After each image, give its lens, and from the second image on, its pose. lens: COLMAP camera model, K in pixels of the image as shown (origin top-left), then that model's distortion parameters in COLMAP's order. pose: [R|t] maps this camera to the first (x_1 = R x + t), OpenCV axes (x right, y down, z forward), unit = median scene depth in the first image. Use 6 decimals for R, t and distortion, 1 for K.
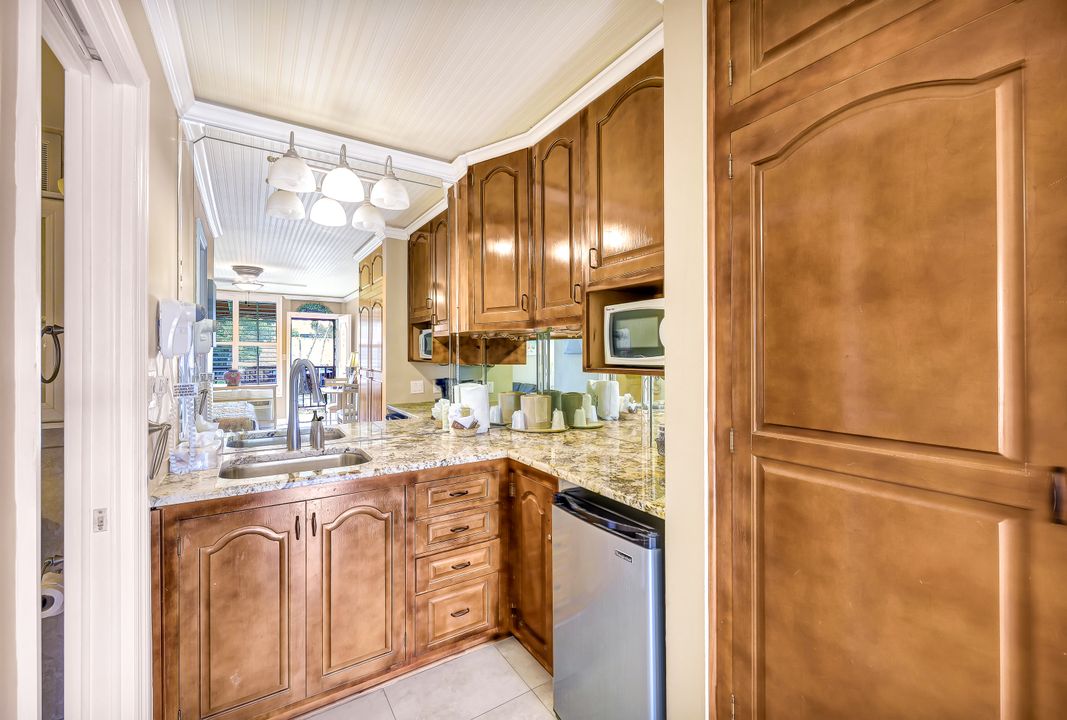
lens RADIAL K [[431.1, 0, 532.6], [0, 431.1, 353.7], [0, 0, 1]] dist [-0.006358, 0.000528]
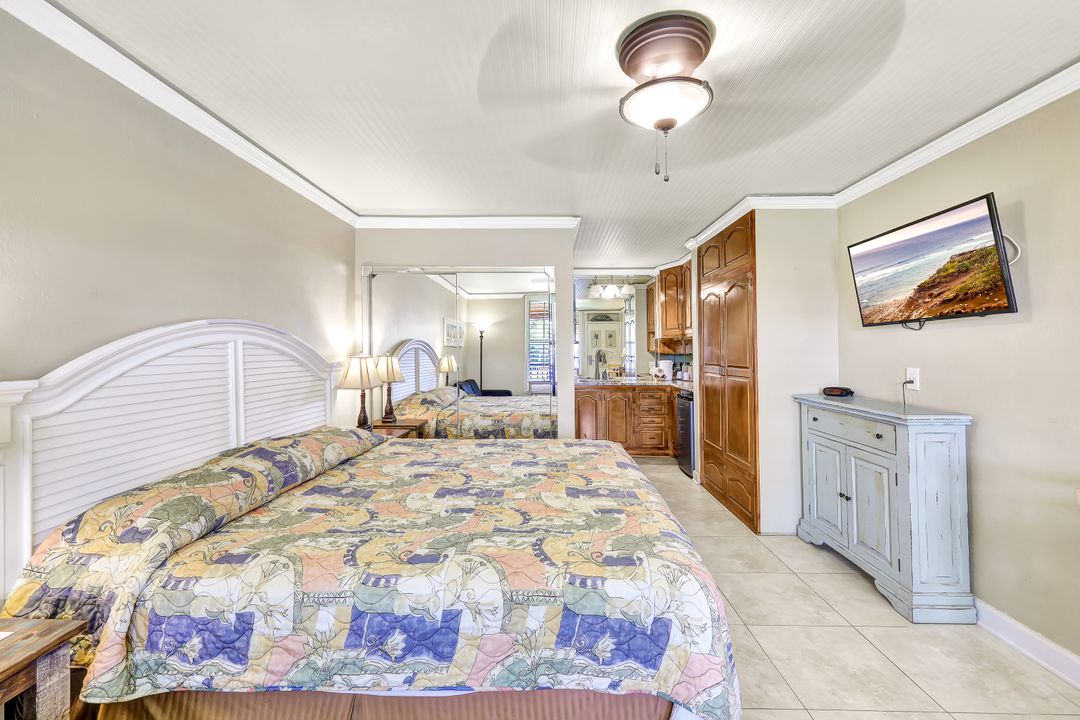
lens RADIAL K [[436.4, 0, 539.5], [0, 436.4, 344.2], [0, 0, 1]] dist [-0.006358, 0.000528]
pose [[0.824586, -0.007266, -0.565689, 0.829165], [0.002538, 0.999955, -0.009144, 0.004668], [0.565730, 0.006104, 0.824568, -1.743705]]
